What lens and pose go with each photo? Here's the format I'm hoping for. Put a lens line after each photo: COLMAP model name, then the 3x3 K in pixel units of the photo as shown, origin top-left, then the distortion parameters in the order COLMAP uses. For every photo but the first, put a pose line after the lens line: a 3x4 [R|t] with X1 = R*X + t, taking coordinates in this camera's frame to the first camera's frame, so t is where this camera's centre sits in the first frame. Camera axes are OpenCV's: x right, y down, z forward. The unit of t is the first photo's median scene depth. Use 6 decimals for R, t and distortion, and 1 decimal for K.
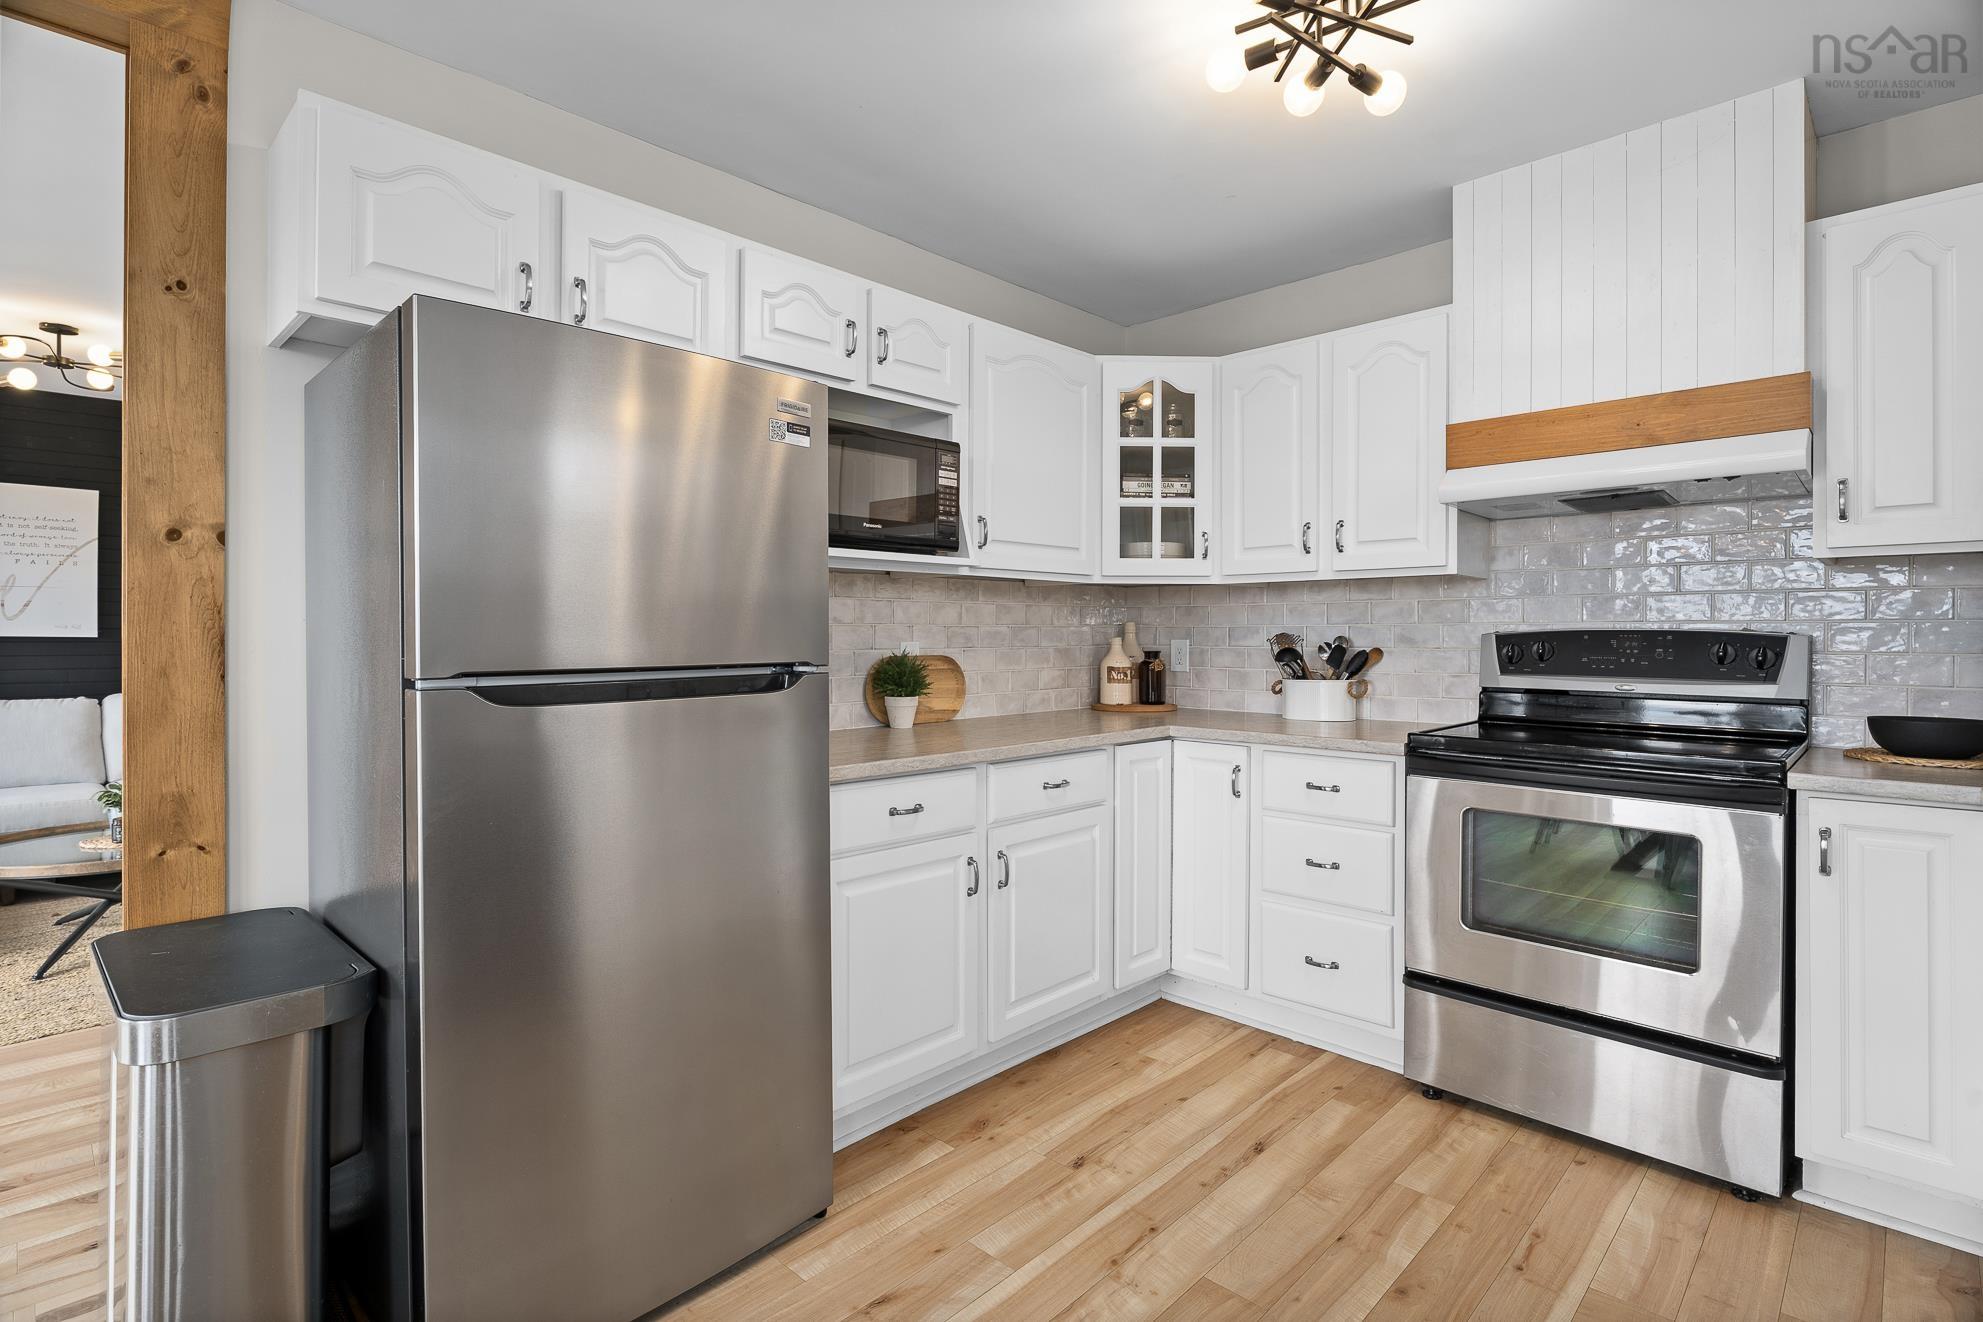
lens RADIAL K [[951.5, 0, 979.1], [0, 951.5, 639.7], [0, 0, 1]] dist [-0.003688, -0.002709]
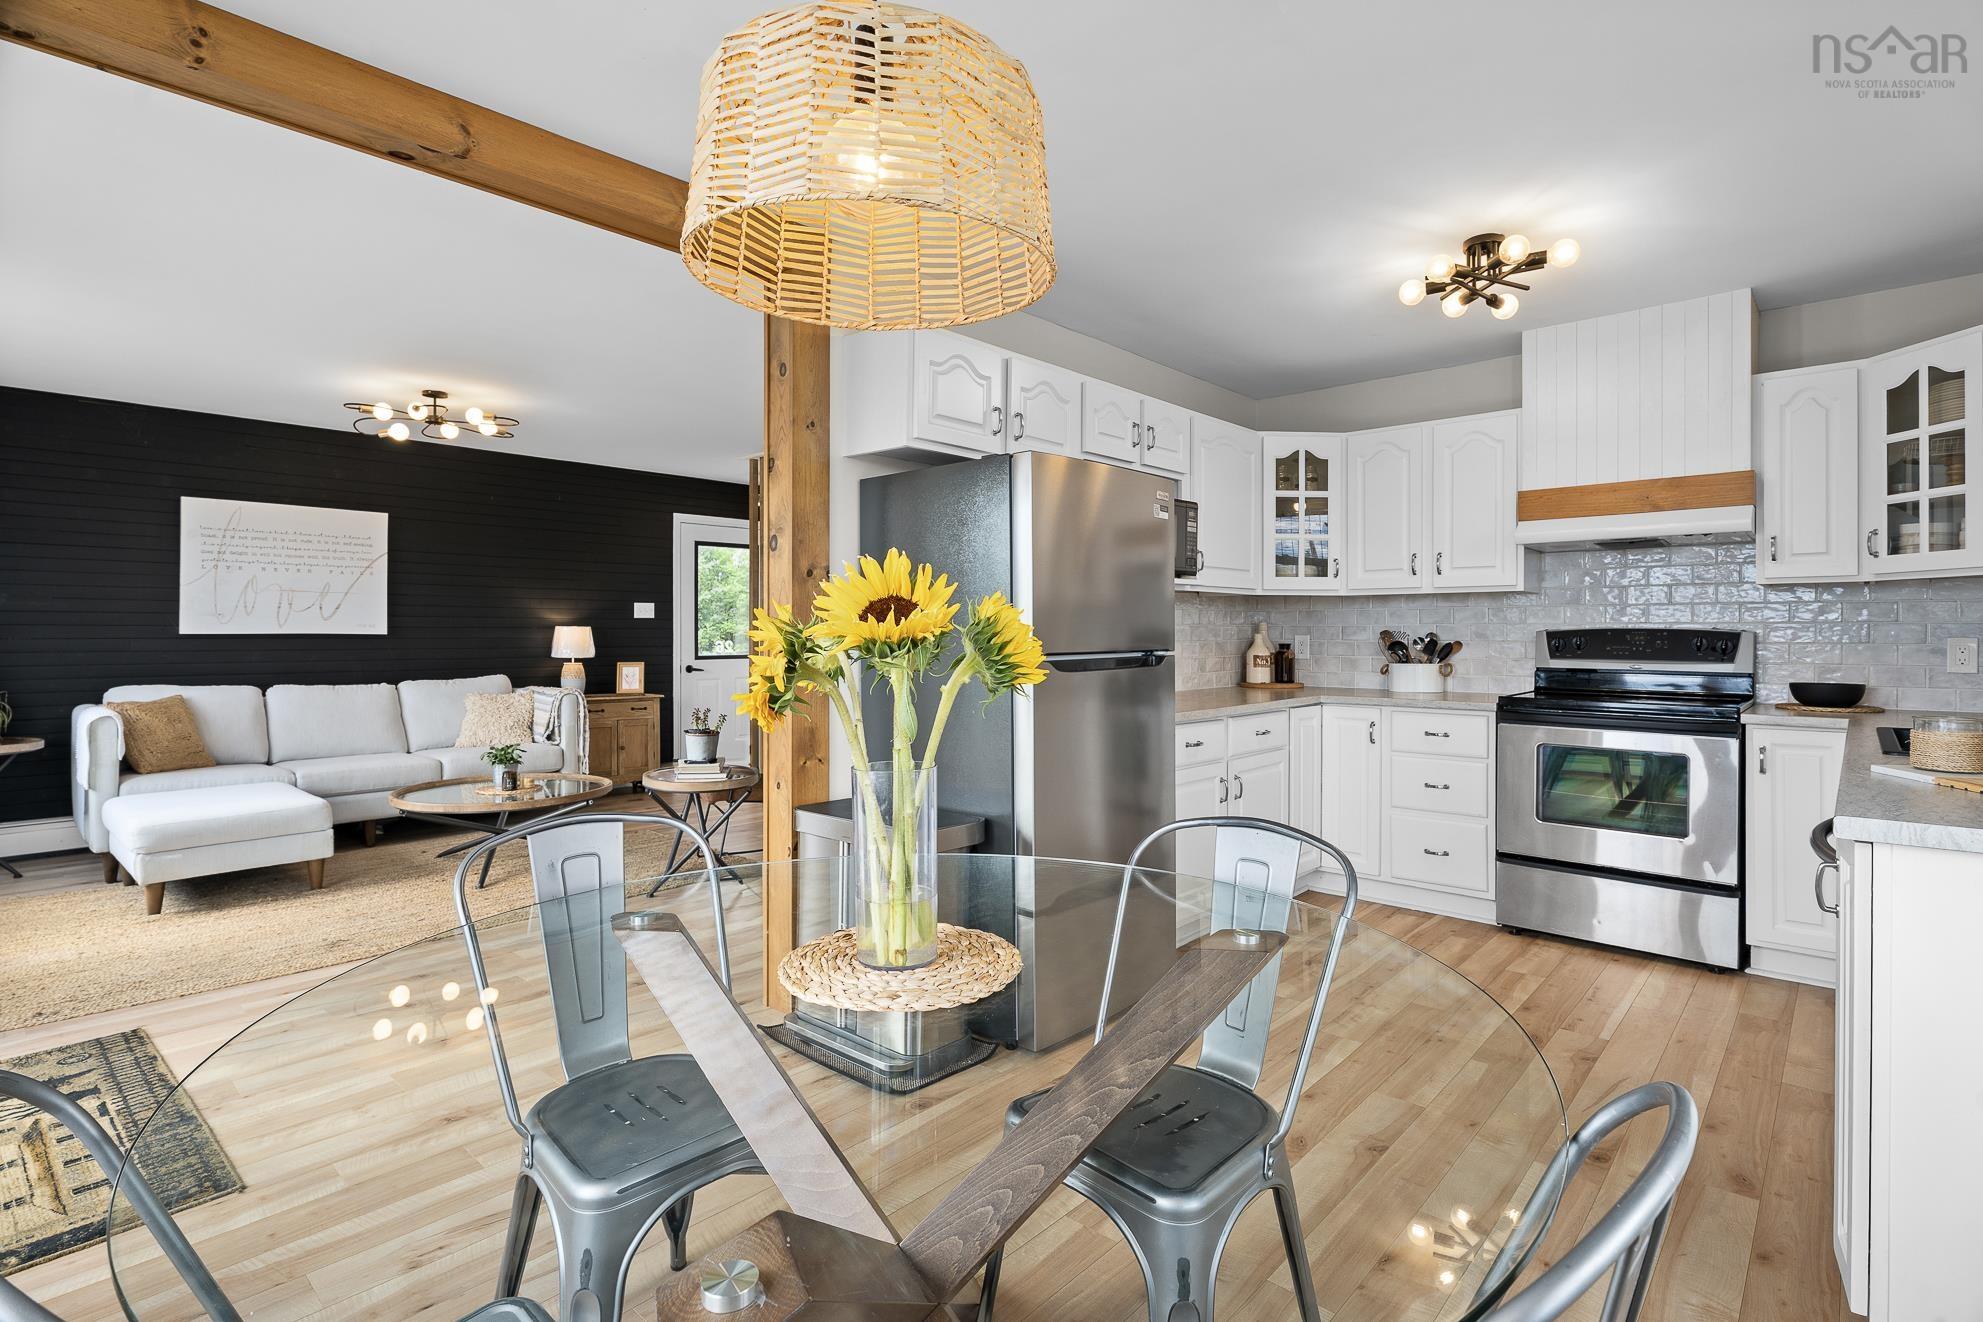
lens RADIAL K [[951.5, 0, 986.9], [0, 951.5, 634.2], [0, 0, 1]] dist [-0.003688, -0.002709]
pose [[0.999417, -0.000783, 0.034126, -0.409822], [0.000847, 0.999998, -0.001850, 0.000770], [-0.034124, 0.001878, 0.999416, -0.482206]]
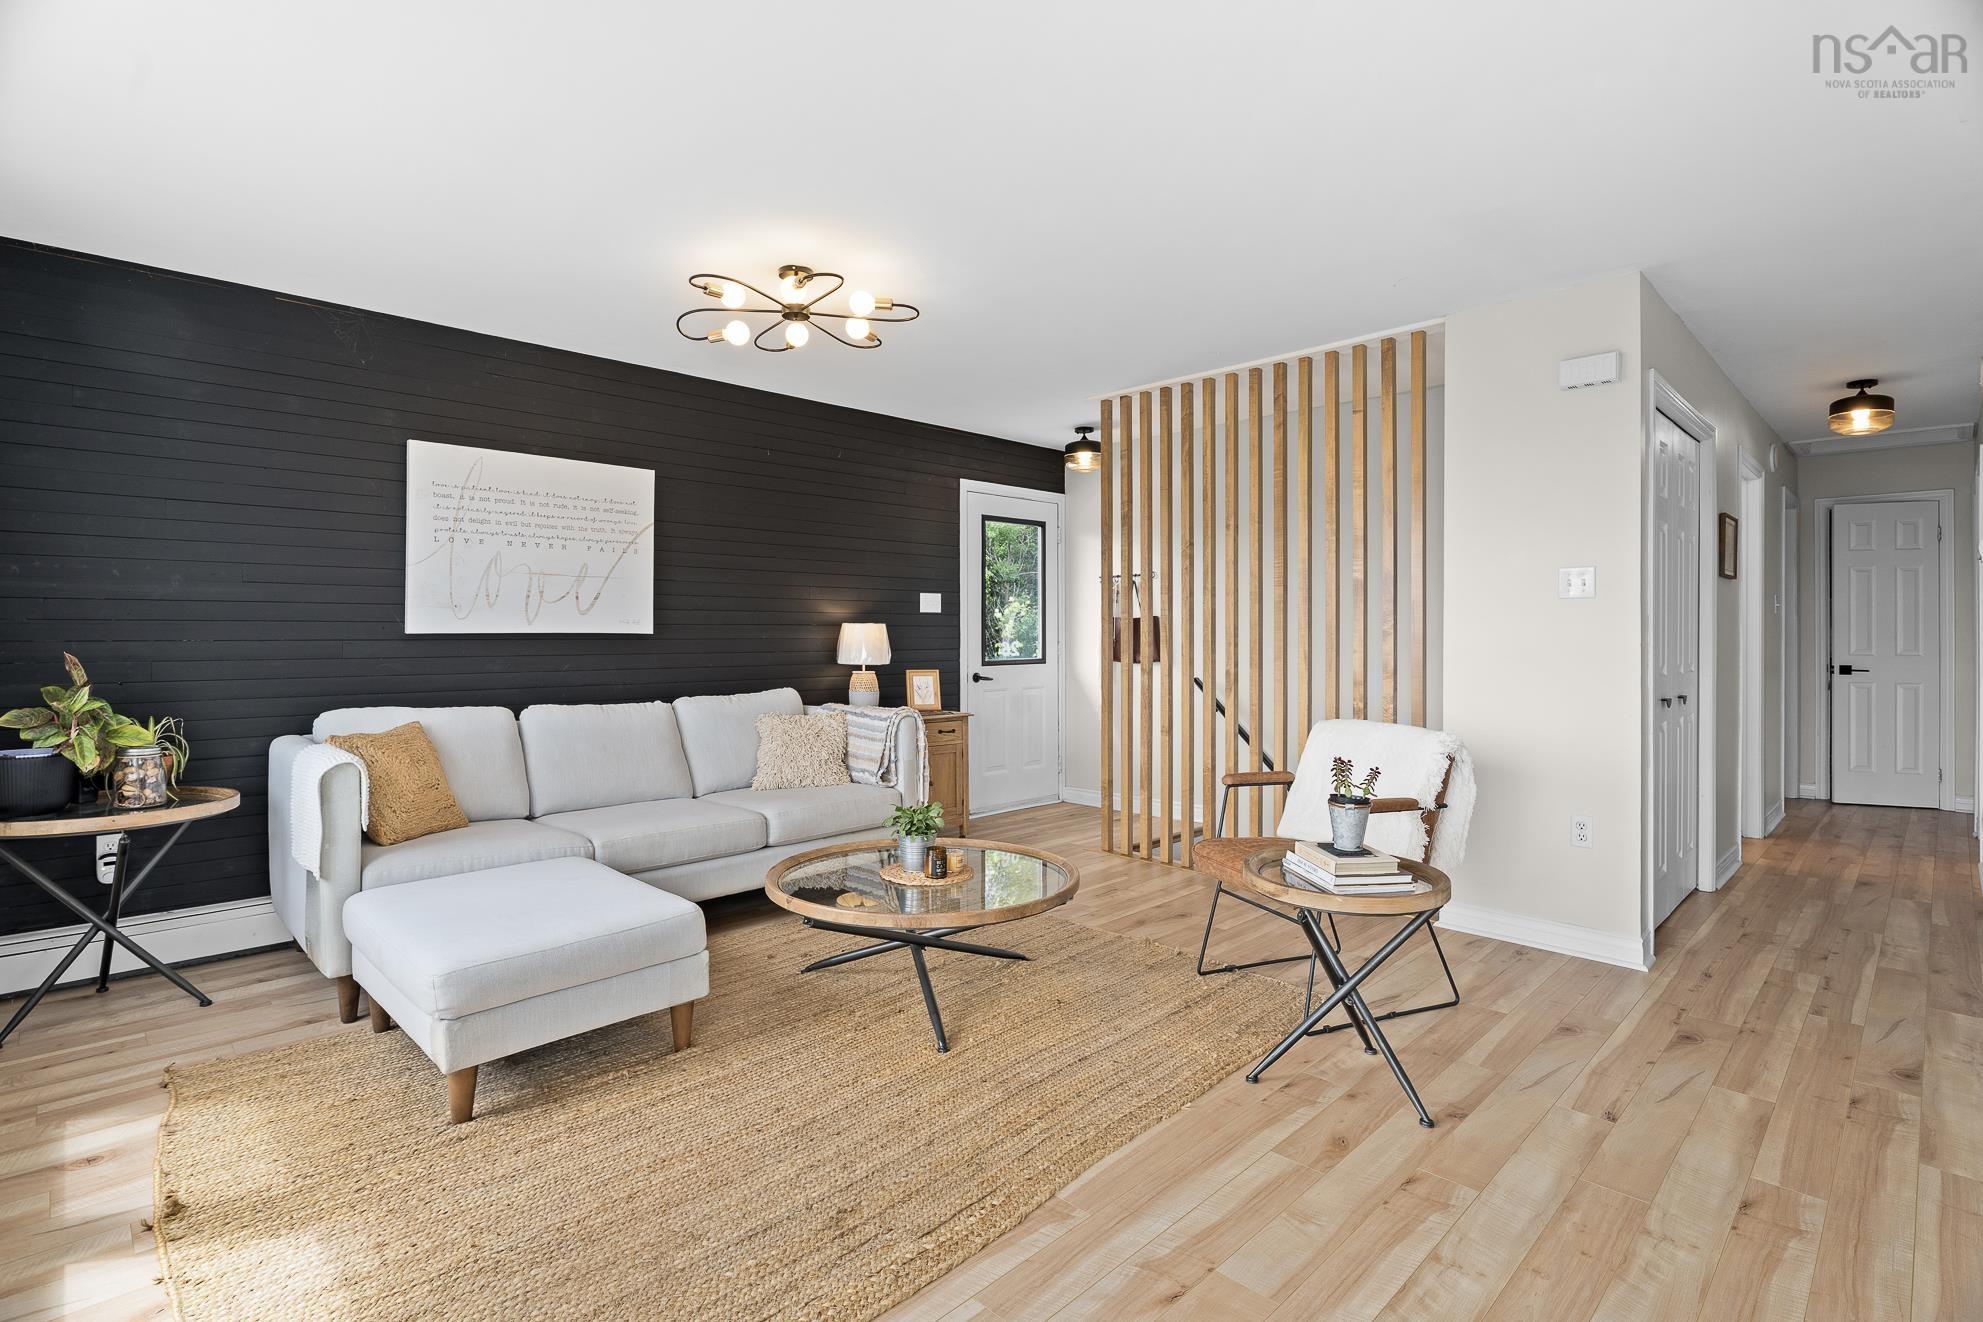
lens RADIAL K [[951.5, 0, 991.7], [0, 951.5, 628.2], [0, 0, 1]] dist [-0.003688, -0.002709]
pose [[0.999876, 0.000802, -0.015754, -1.185572], [-0.000875, 0.999989, -0.004626, -0.007569], [0.015750, 0.004639, 0.999865, 0.203352]]
